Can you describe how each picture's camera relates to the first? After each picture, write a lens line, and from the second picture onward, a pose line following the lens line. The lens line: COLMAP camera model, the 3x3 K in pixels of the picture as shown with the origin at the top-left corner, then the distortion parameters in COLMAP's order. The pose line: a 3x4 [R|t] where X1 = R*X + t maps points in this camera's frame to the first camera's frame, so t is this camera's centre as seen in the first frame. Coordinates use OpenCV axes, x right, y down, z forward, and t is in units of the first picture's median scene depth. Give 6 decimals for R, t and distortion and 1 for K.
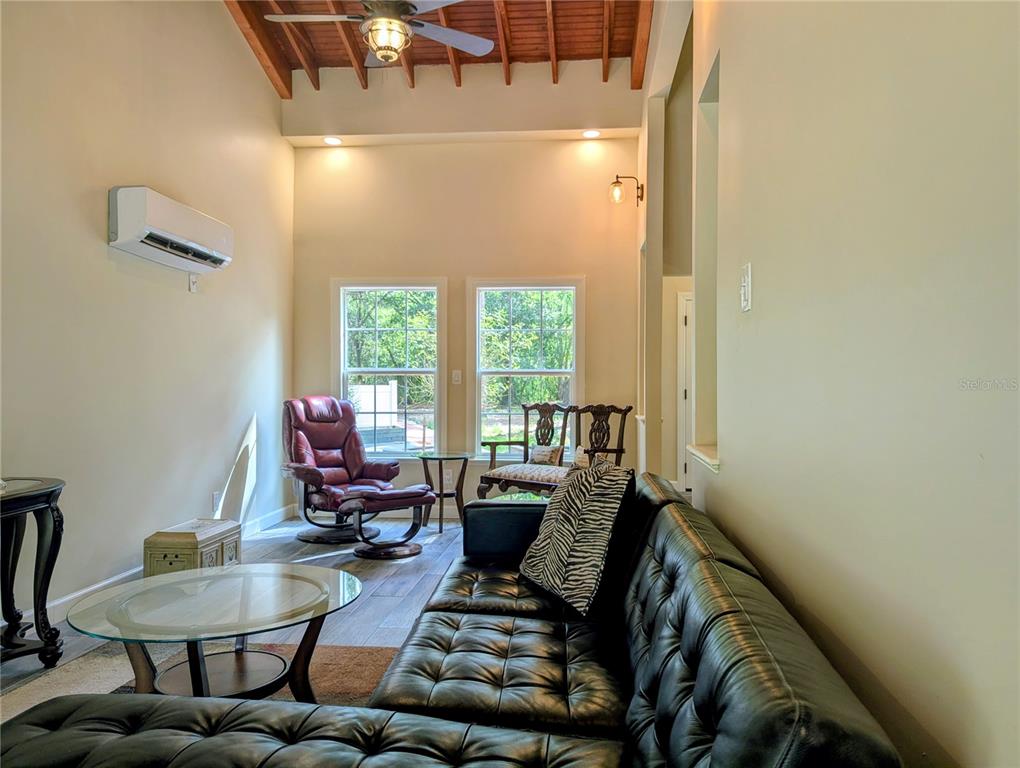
lens RADIAL K [[722.4, 0, 512.6], [0, 722.4, 390.7], [0, 0, 1]] dist [0.068971, -0.063341]
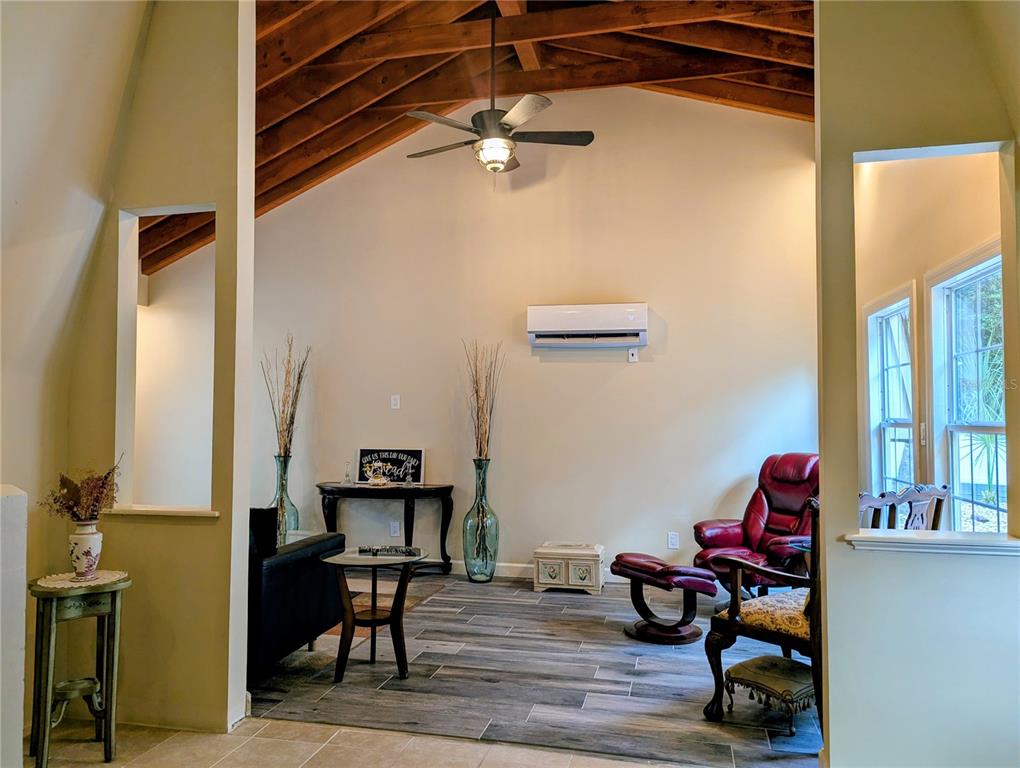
lens RADIAL K [[722.4, 0, 512.6], [0, 722.4, 390.7], [0, 0, 1]] dist [0.068971, -0.063341]
pose [[-0.126531, -0.037612, -0.991249, 0.616038], [-0.005553, 0.999292, -0.037208, -0.030976], [0.991947, 0.000796, -0.126651, 0.735291]]
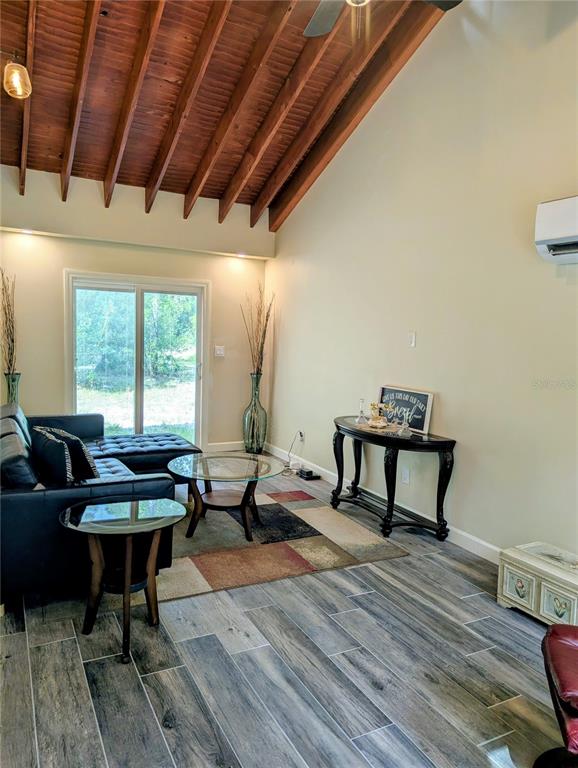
lens RADIAL K [[543.9, 0, 285.6], [0, 543.9, 379.9], [0, 0, 1]] dist [0.068971, -0.063341]
pose [[-0.831452, 0.012142, -0.555465, 0.150234], [-0.038599, 0.996083, 0.079550, -0.049589], [0.554255, 0.087583, -0.827726, 0.935975]]
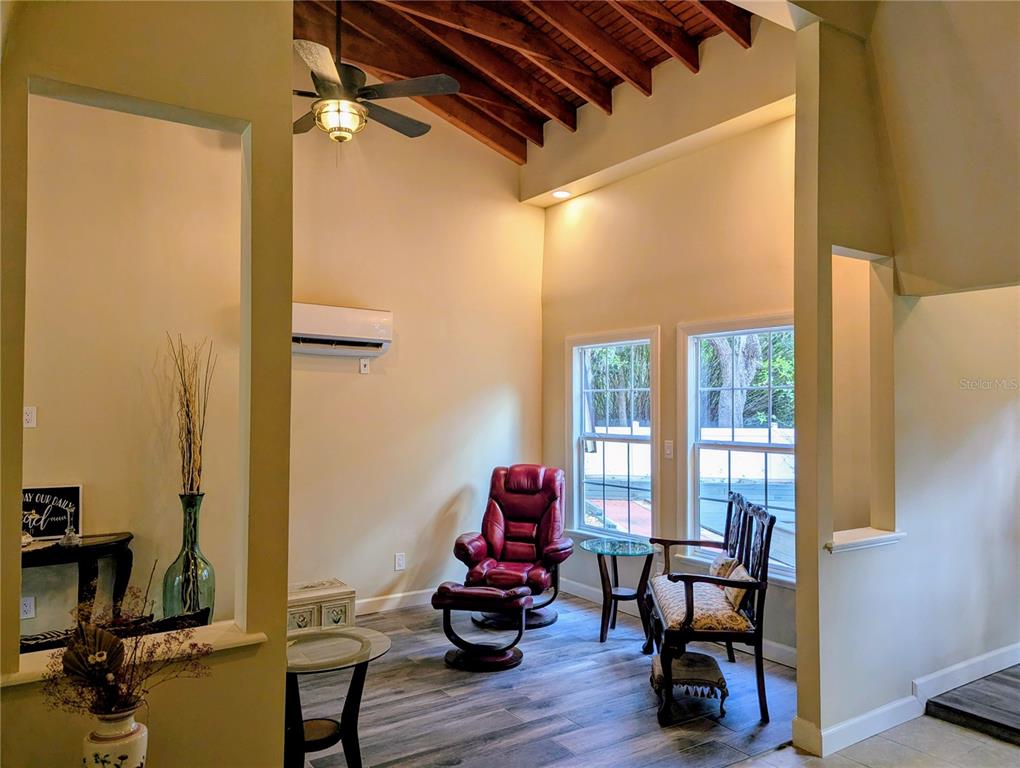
lens RADIAL K [[734.3, 0, 506.3], [0, 734.3, 395.0], [0, 0, 1]] dist [0.066202, -0.068430]
pose [[0.633255, -0.014713, -0.773803, 0.448838], [-0.006172, 0.999691, -0.024059, -0.058923], [0.773918, 0.020012, 0.632969, 0.346640]]
